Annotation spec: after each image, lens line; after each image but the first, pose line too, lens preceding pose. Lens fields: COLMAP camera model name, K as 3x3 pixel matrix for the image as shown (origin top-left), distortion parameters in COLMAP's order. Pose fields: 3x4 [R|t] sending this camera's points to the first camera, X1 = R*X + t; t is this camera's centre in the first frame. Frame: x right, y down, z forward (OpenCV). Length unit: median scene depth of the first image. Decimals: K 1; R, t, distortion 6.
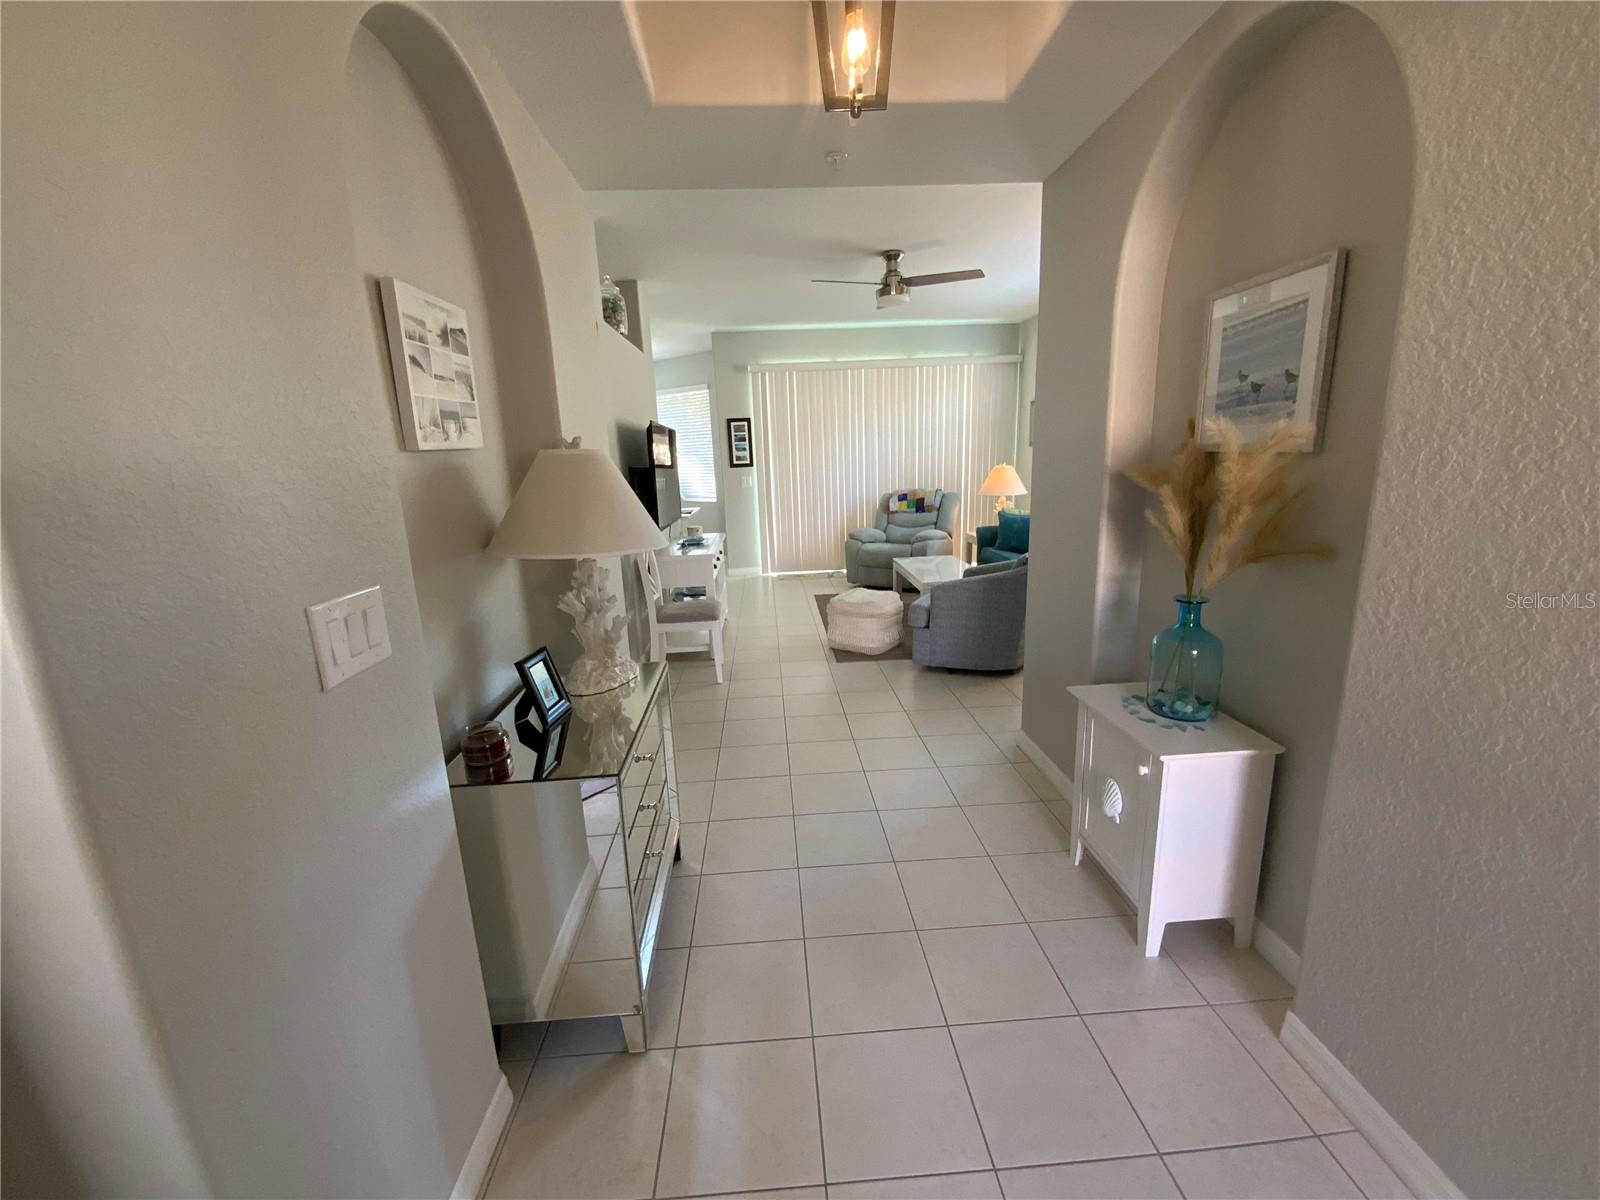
lens RADIAL K [[650.9, 0, 807.7], [0, 650.9, 608.0], [0, 0, 1]] dist [0.006700, -0.008409]
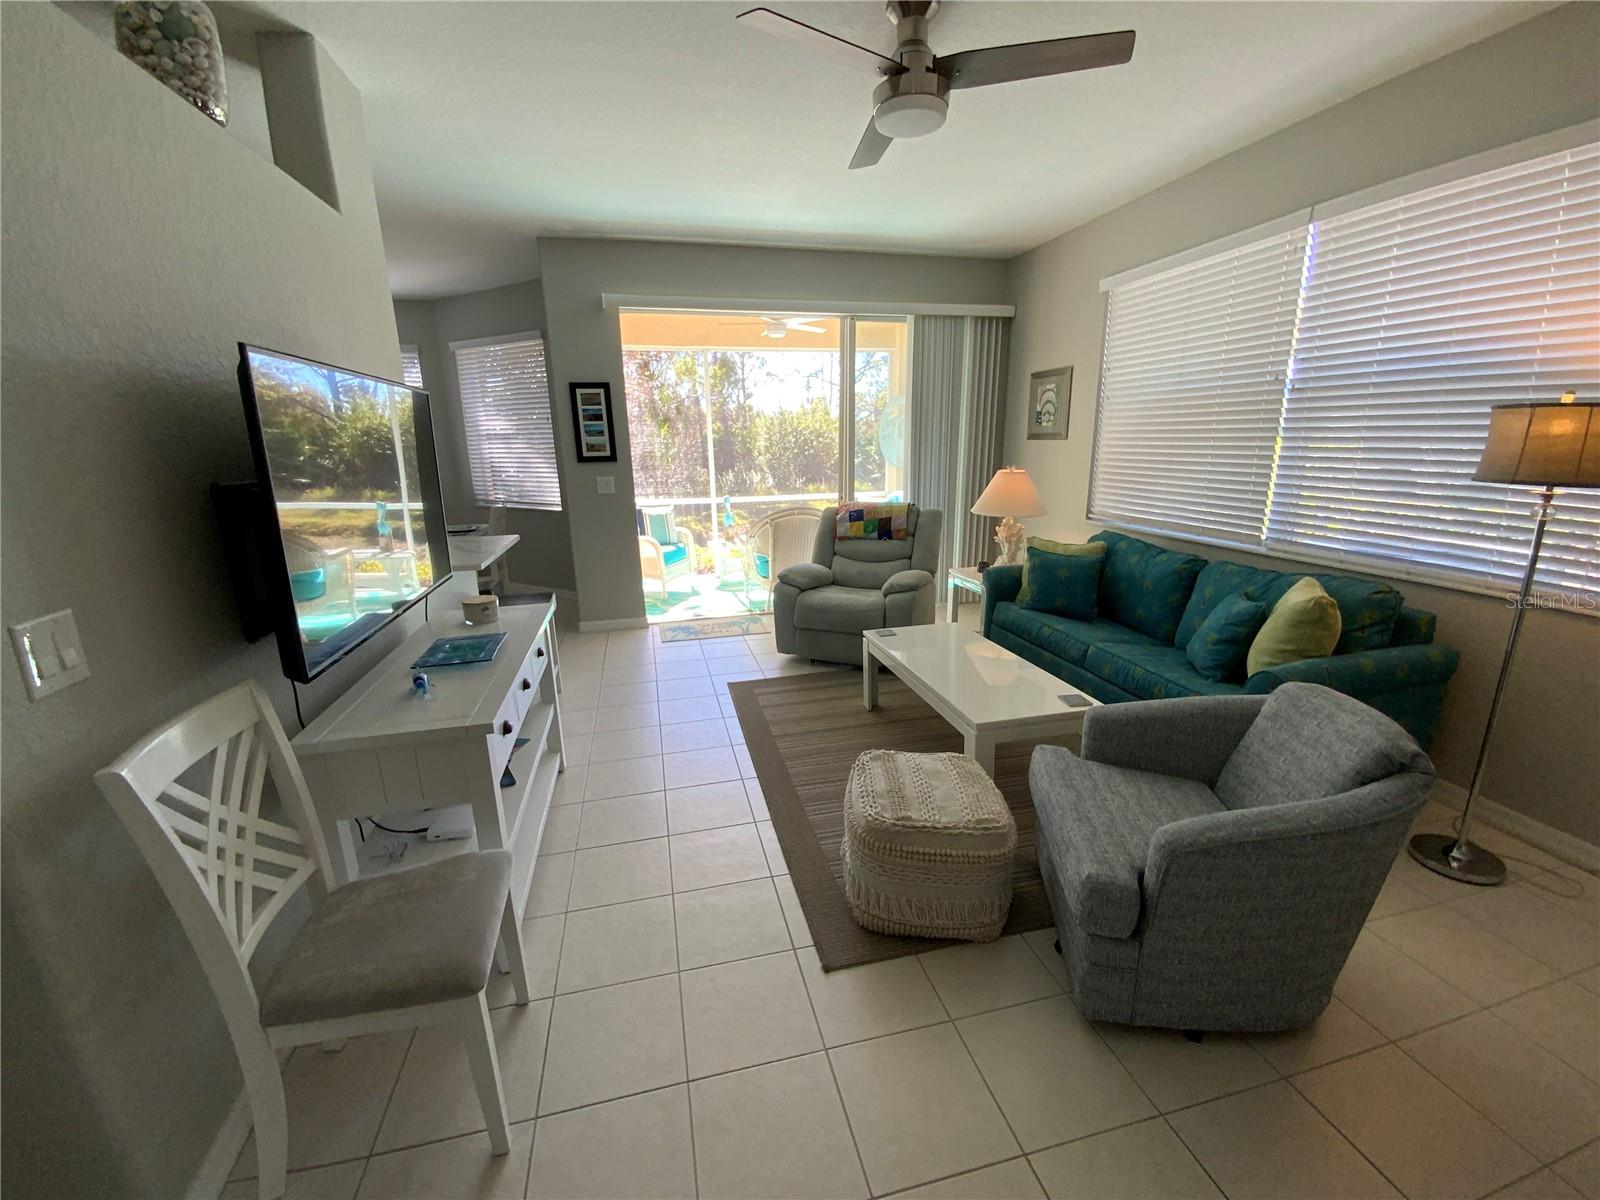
lens RADIAL K [[650.9, 0, 822.5], [0, 650.9, 617.1], [0, 0, 1]] dist [0.006700, -0.008409]
pose [[0.980200, -0.026306, 0.196257, -0.070969], [0.019046, 0.999066, 0.038785, -0.383992], [-0.197094, -0.034279, 0.979785, 1.487373]]
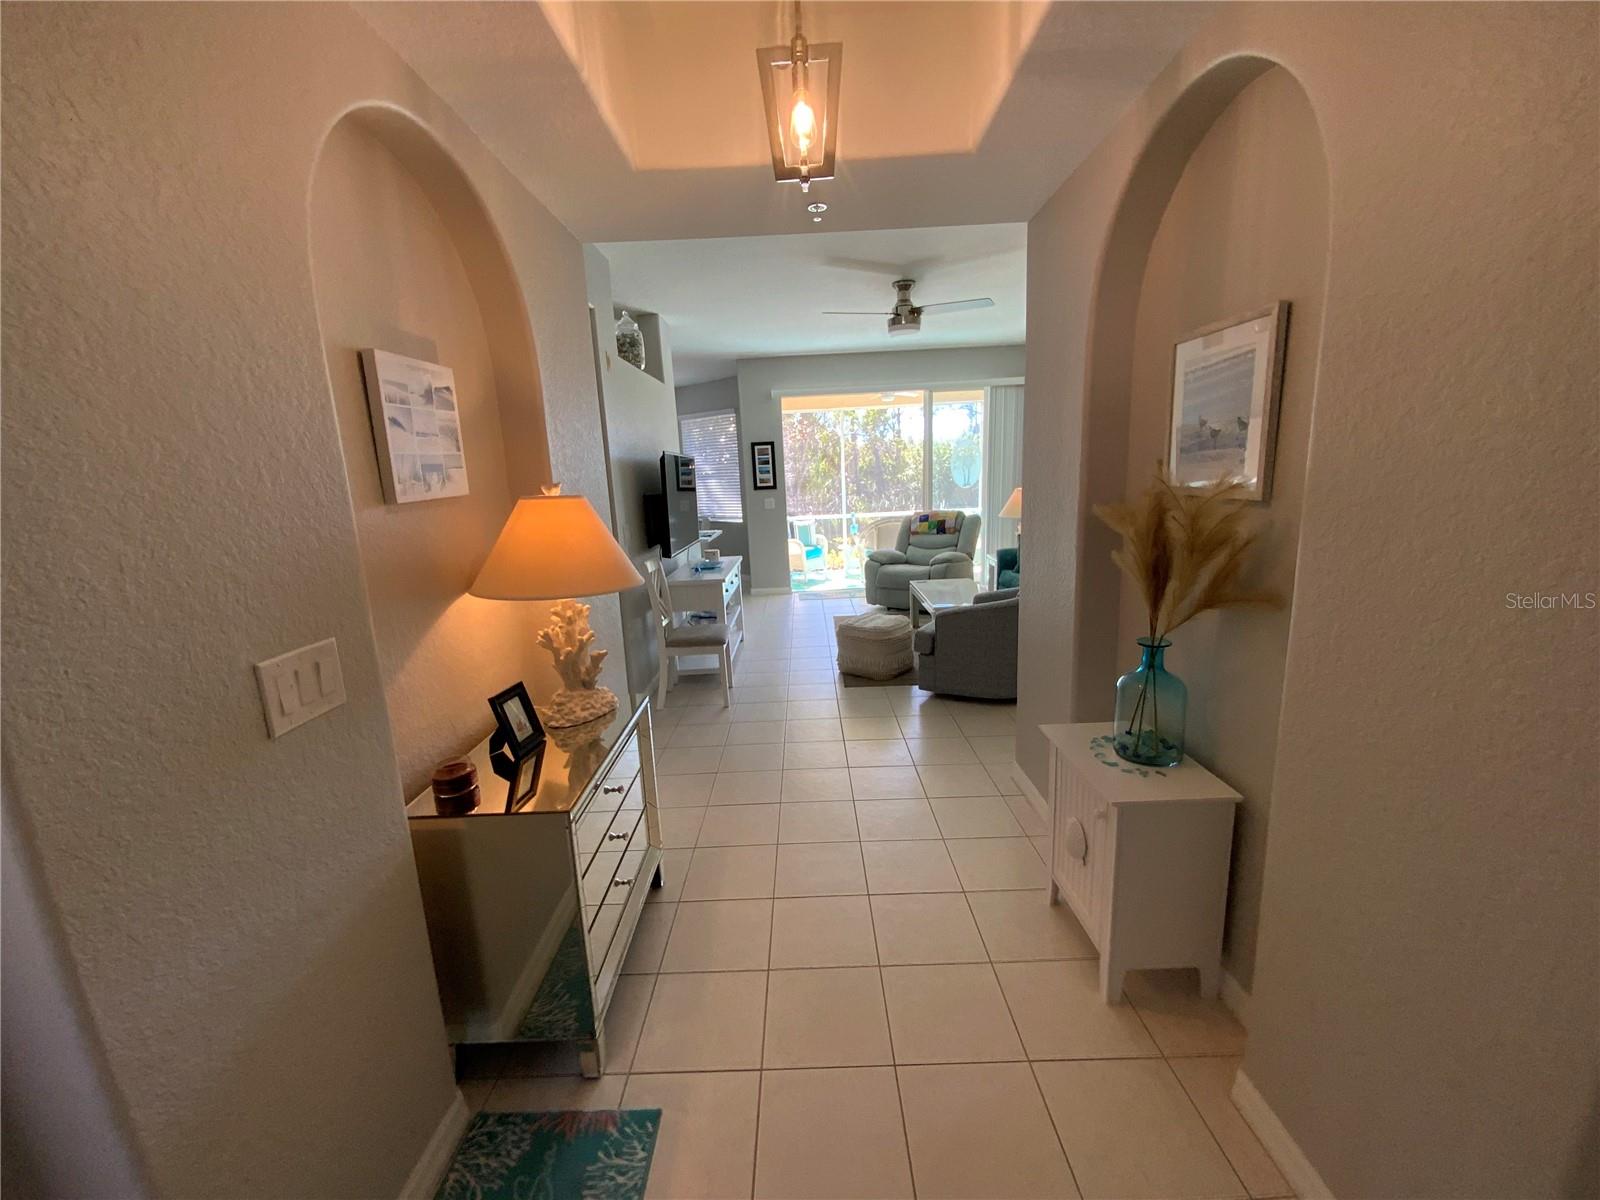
lens RADIAL K [[650.9, 0, 807.1], [0, 650.9, 609.9], [0, 0, 1]] dist [0.006700, -0.008409]
pose [[0.998082, 0.006761, -0.061529, 0.120138], [-0.007986, 0.999774, -0.019683, -0.039802], [0.061382, 0.020136, 0.997911, -0.028032]]
